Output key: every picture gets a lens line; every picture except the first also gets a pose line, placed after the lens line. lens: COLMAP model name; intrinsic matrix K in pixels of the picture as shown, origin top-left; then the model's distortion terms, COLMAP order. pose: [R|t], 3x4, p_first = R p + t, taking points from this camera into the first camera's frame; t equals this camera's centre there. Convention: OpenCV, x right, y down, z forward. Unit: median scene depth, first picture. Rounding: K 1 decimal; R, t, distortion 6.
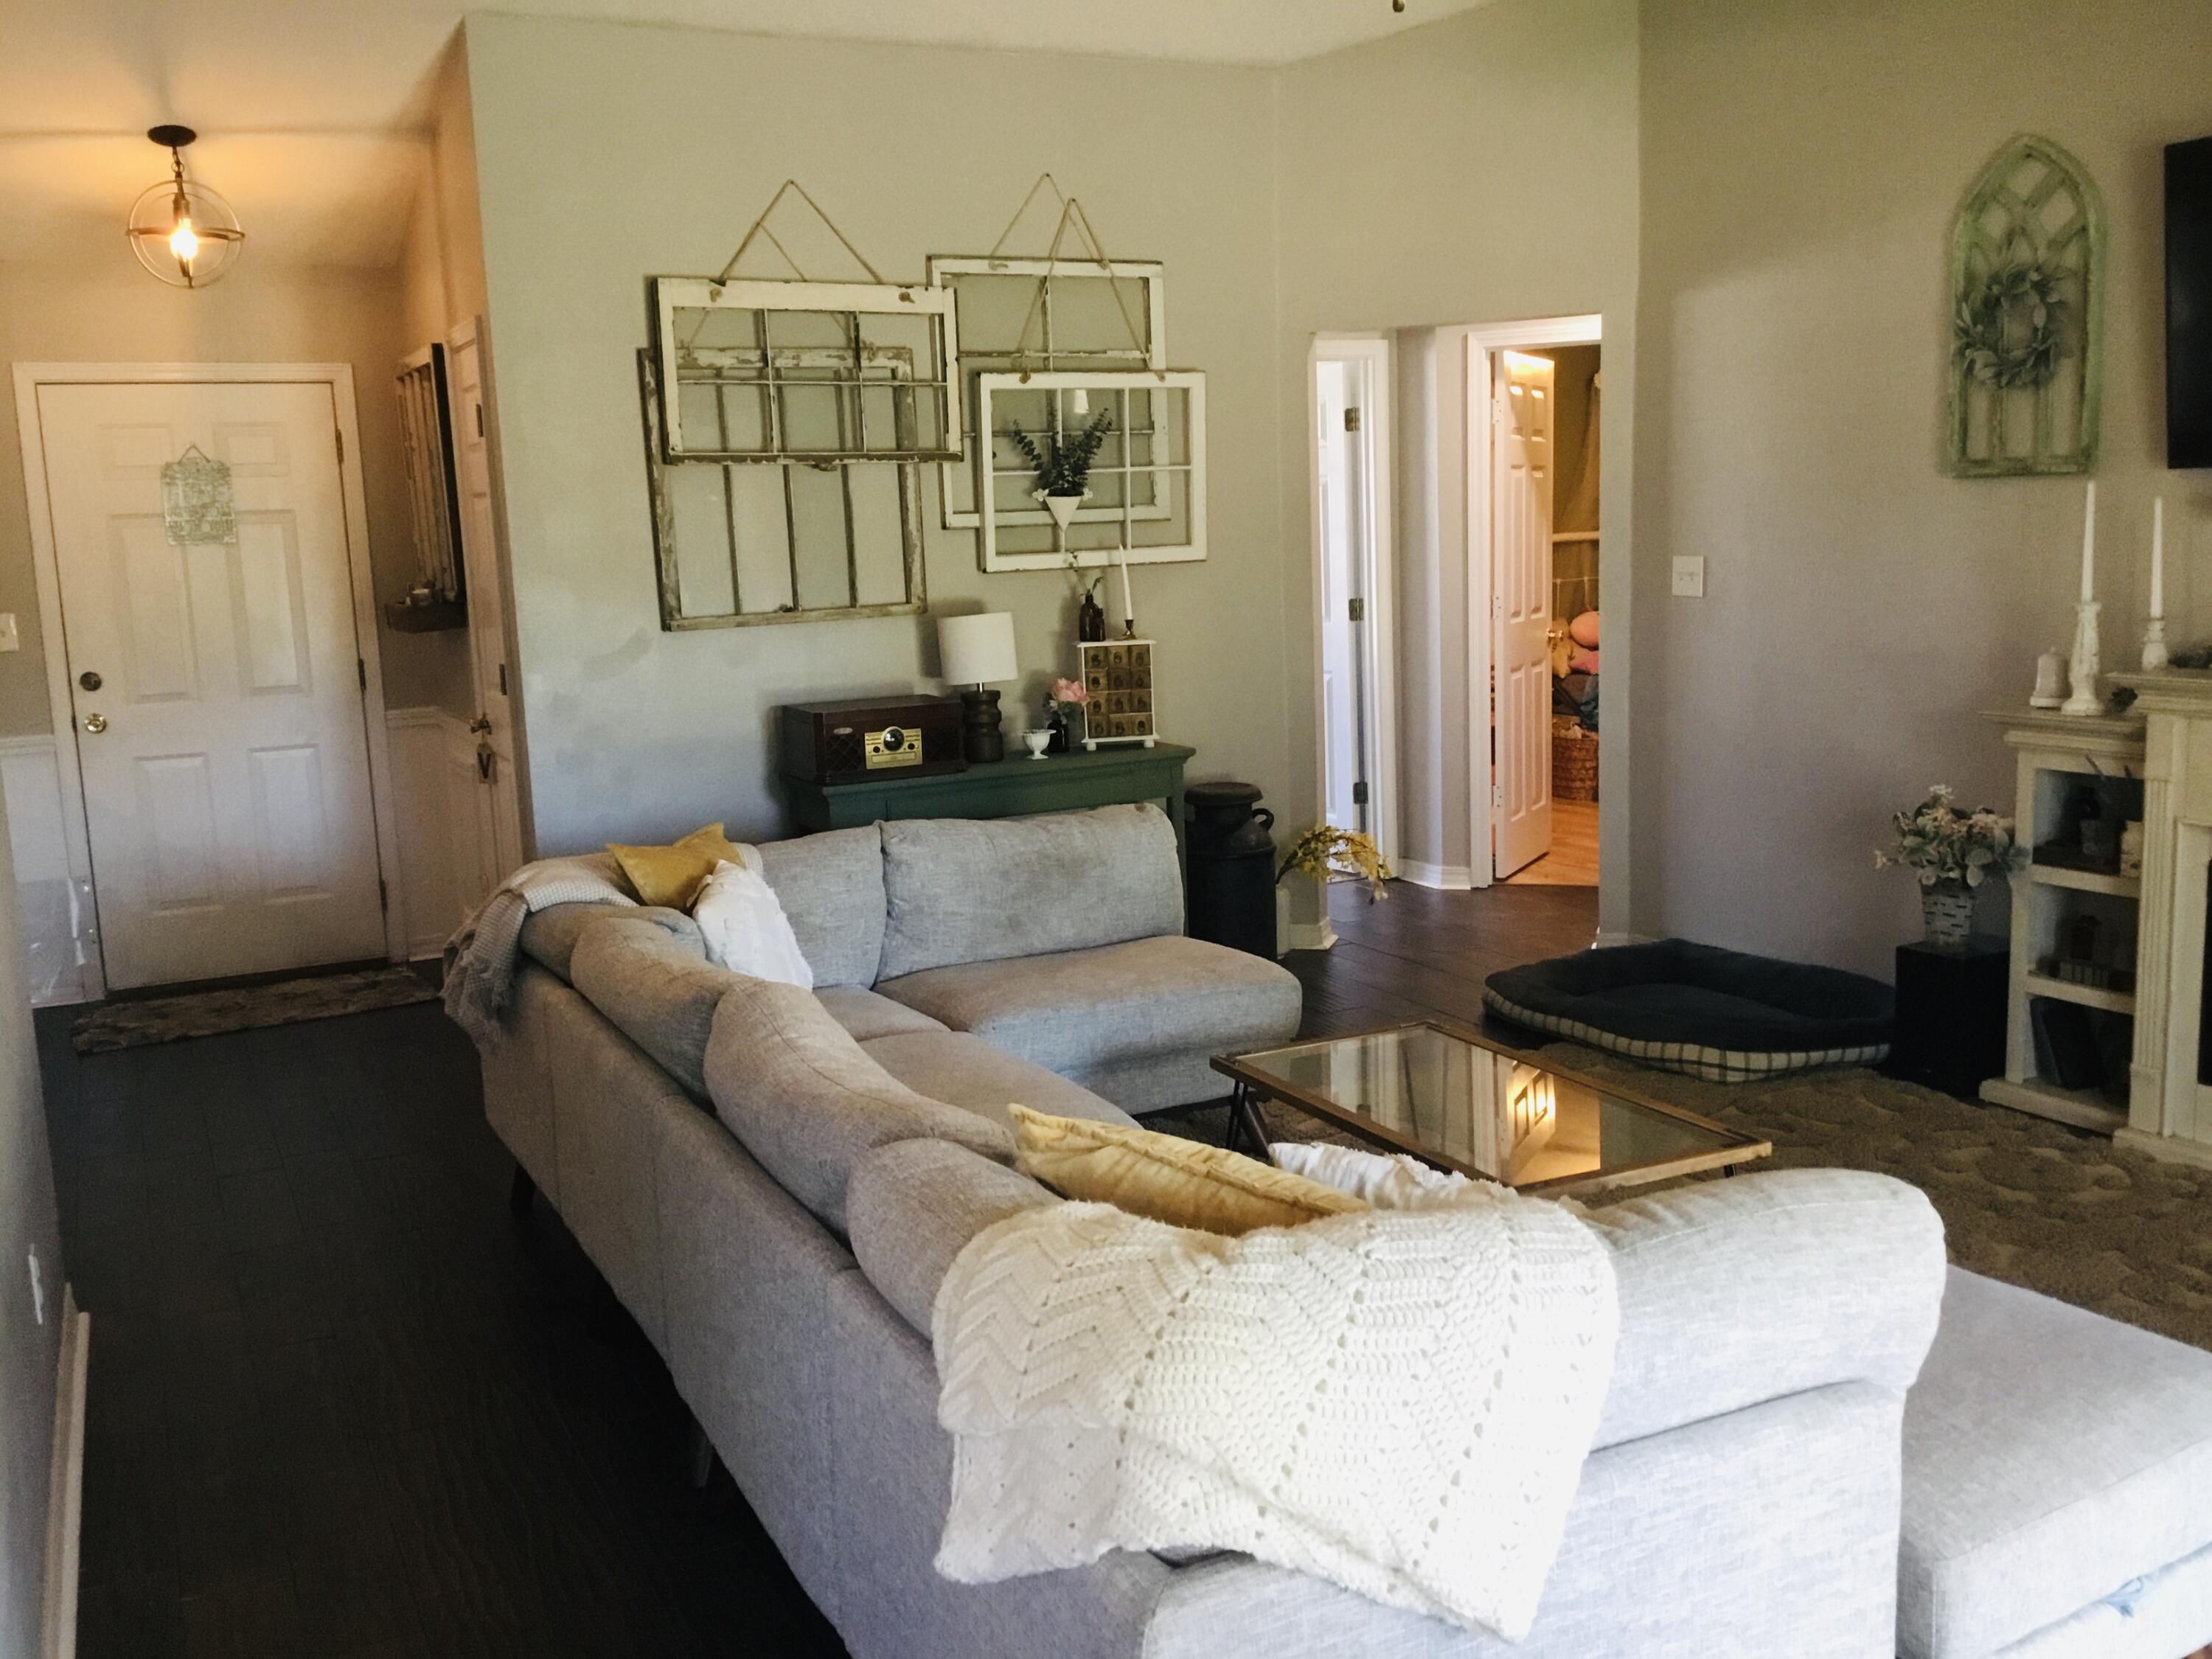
lens RADIAL K [[2020.5, 0, 1113.9], [0, 2020.5, 823.3], [0, 0, 1]] dist [0.023388, 0.000000]
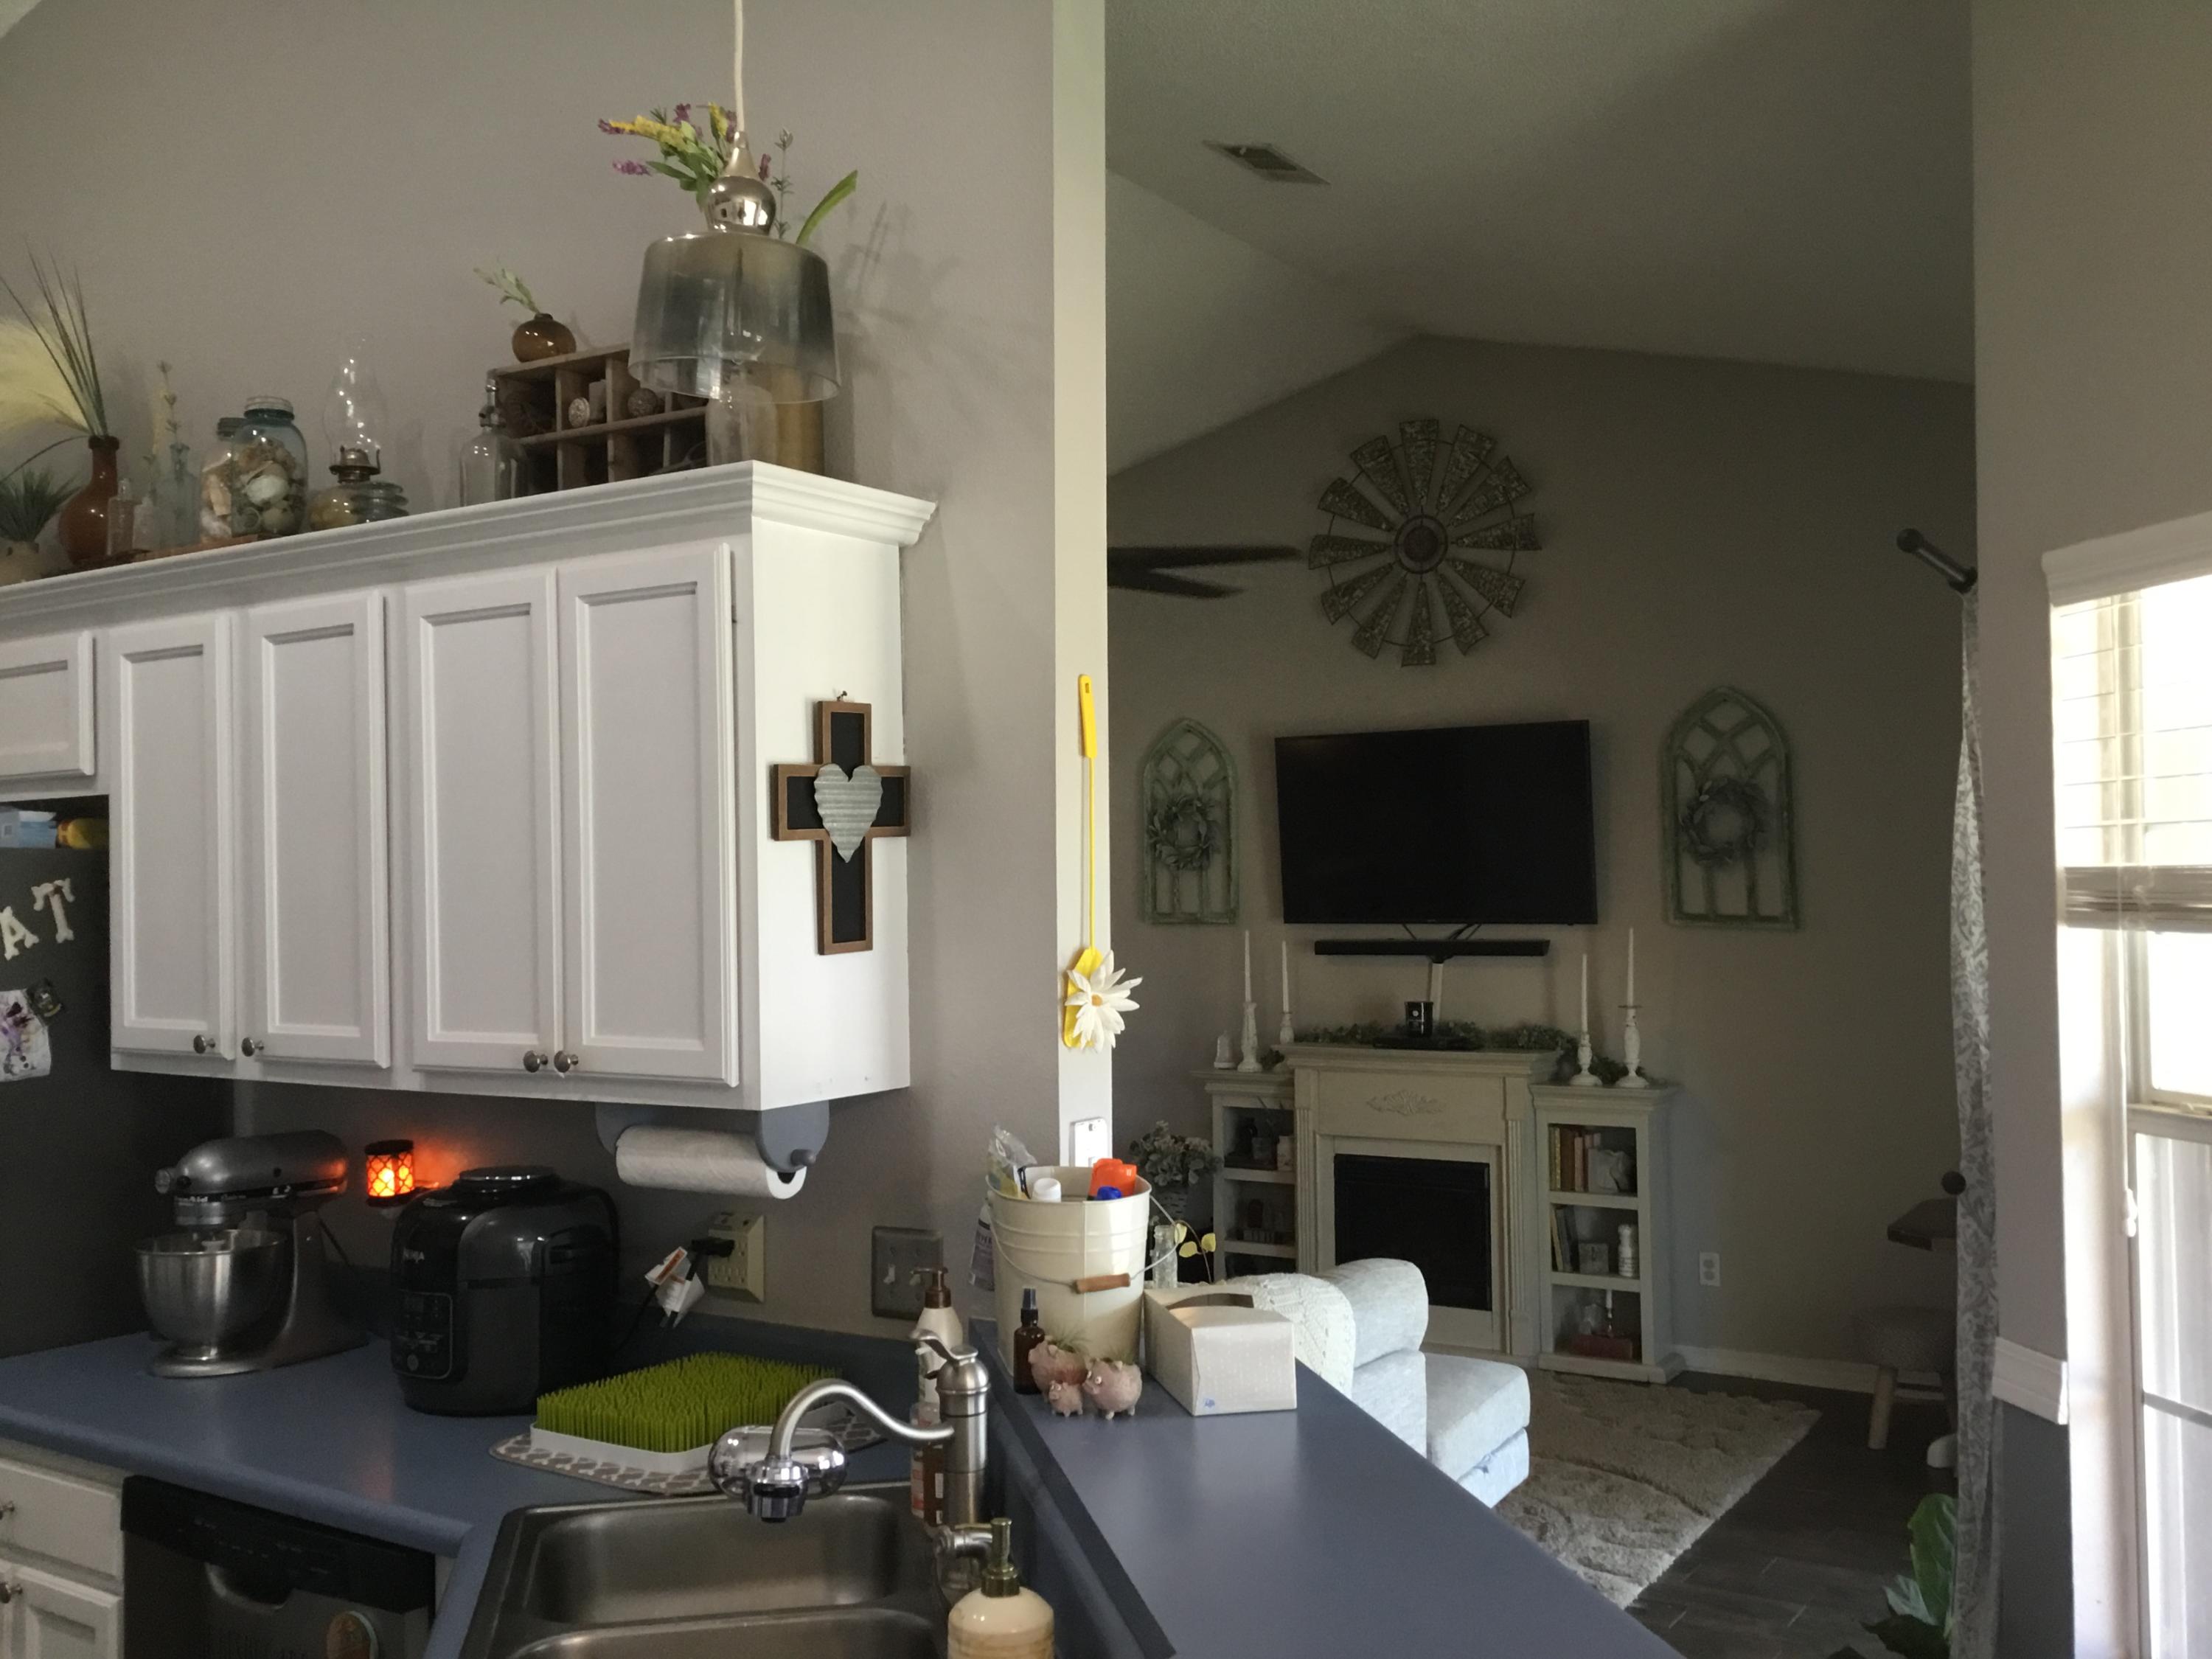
lens RADIAL K [[2020.5, 0, 1090.6], [0, 2020.5, 828.6], [0, 0, 1]] dist [0.023388, 0.000000]
pose [[0.863088, 0.046643, 0.502896, -0.440266], [0.053084, 0.981834, -0.182168, 0.041745], [-0.502257, 0.183922, 0.844932, -0.325791]]
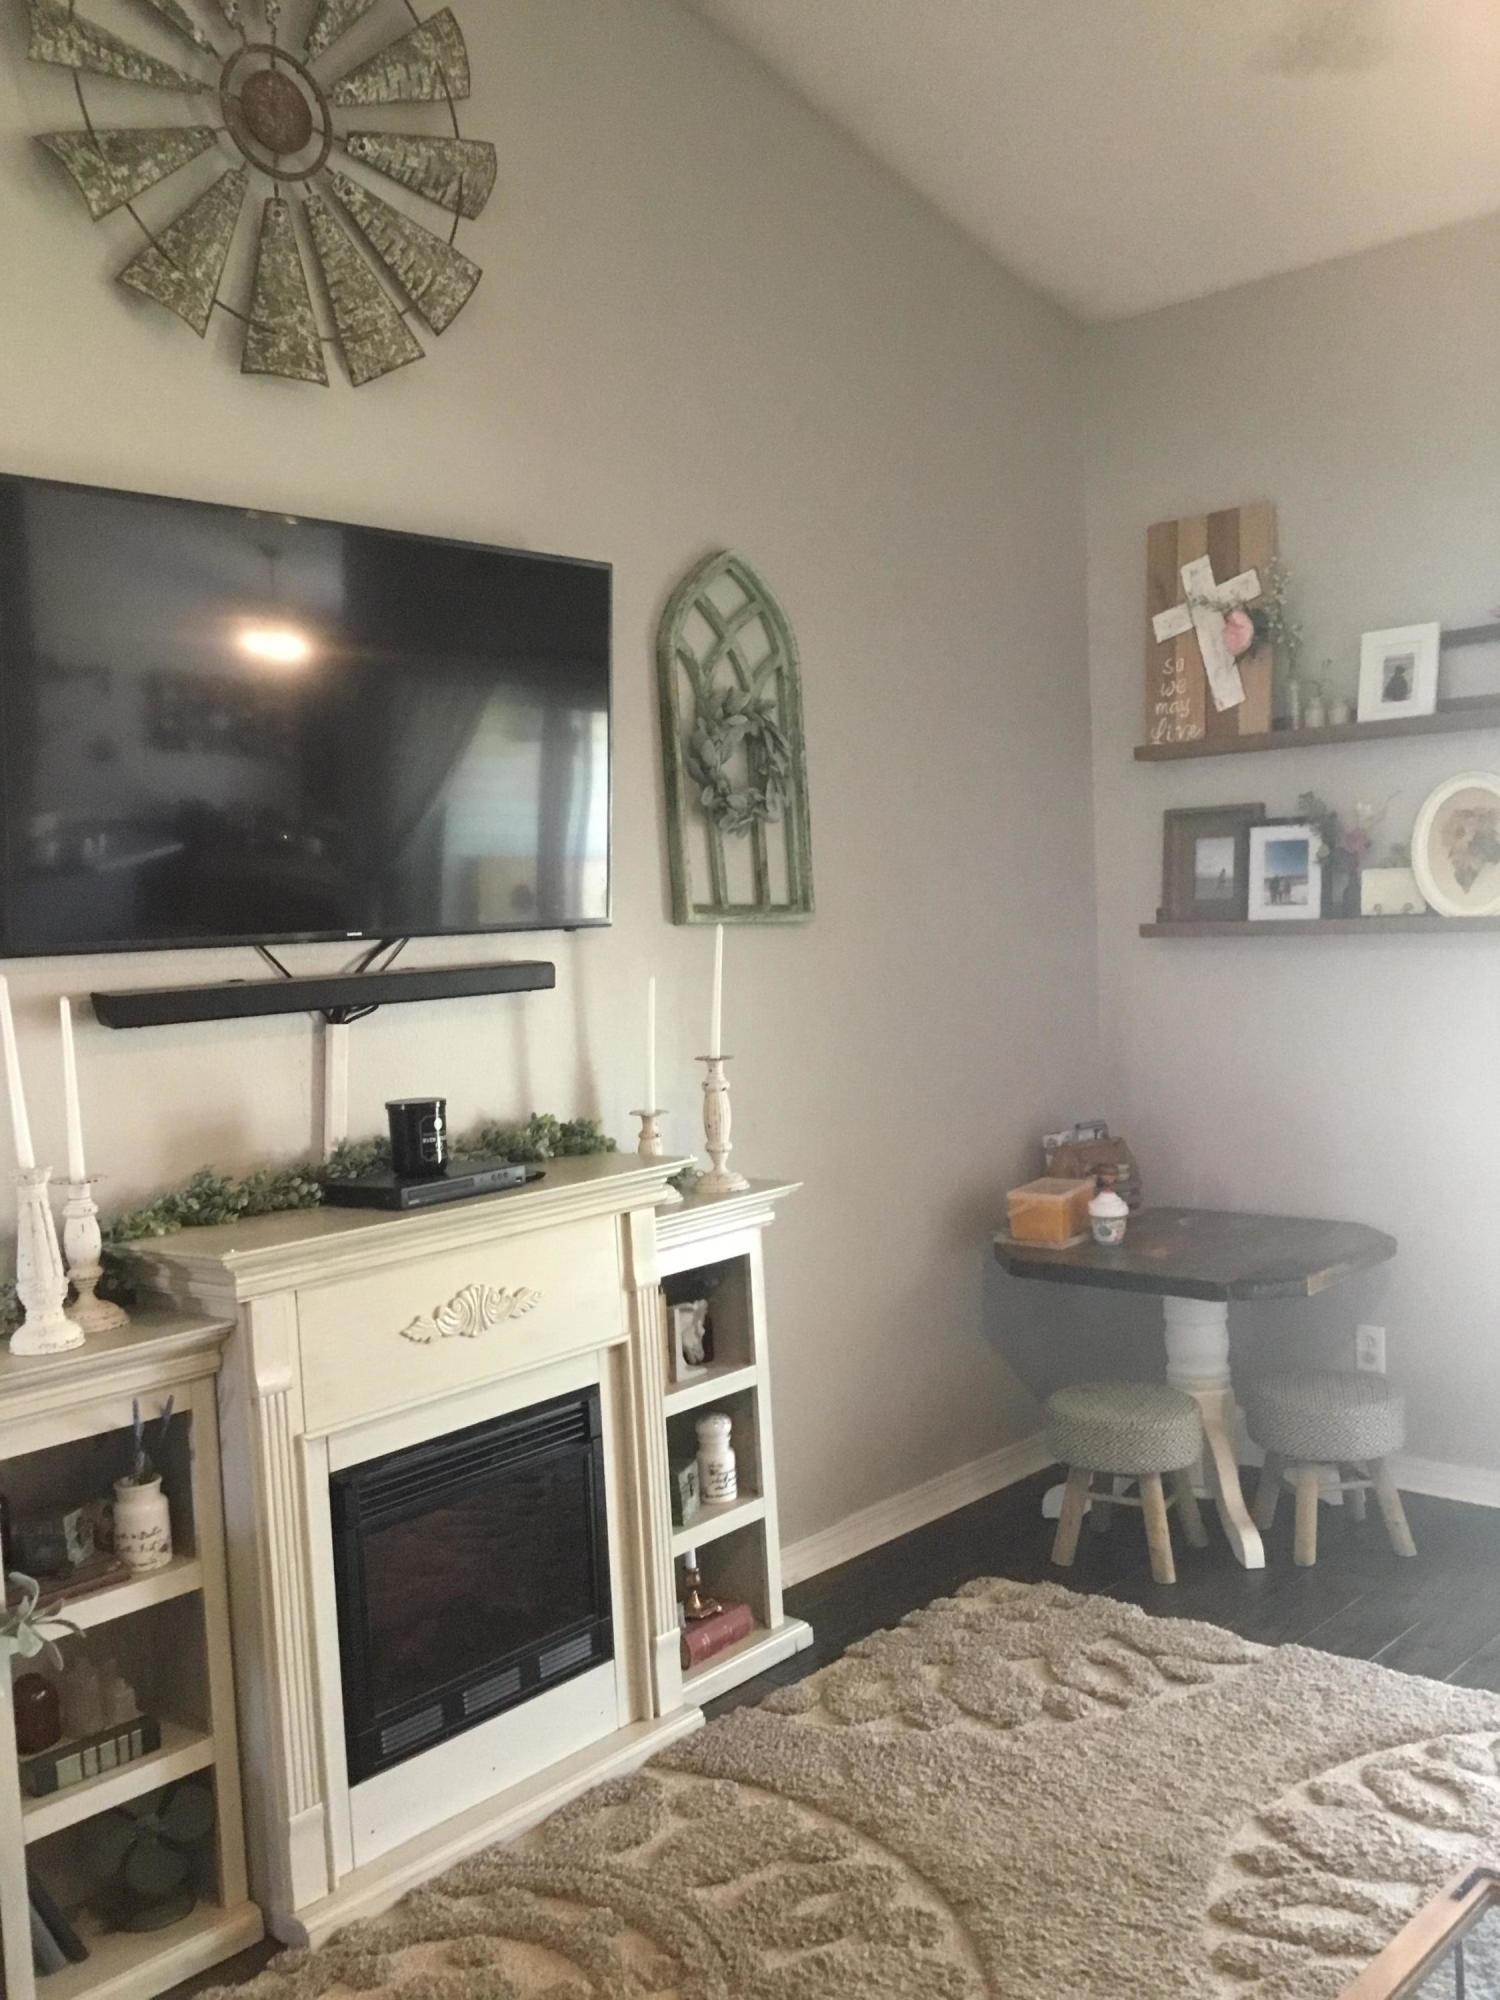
lens RADIAL K [[1826.9, 0, 758.9], [0, 1826.9, 1005.9], [0, 0, 1]] dist [0.023388, 0.000000]
pose [[-0.364973, 0.003855, 0.931010, -0.115339], [0.200630, 0.976822, 0.074606, -0.147790], [-0.909144, 0.214018, -0.357287, 0.950806]]
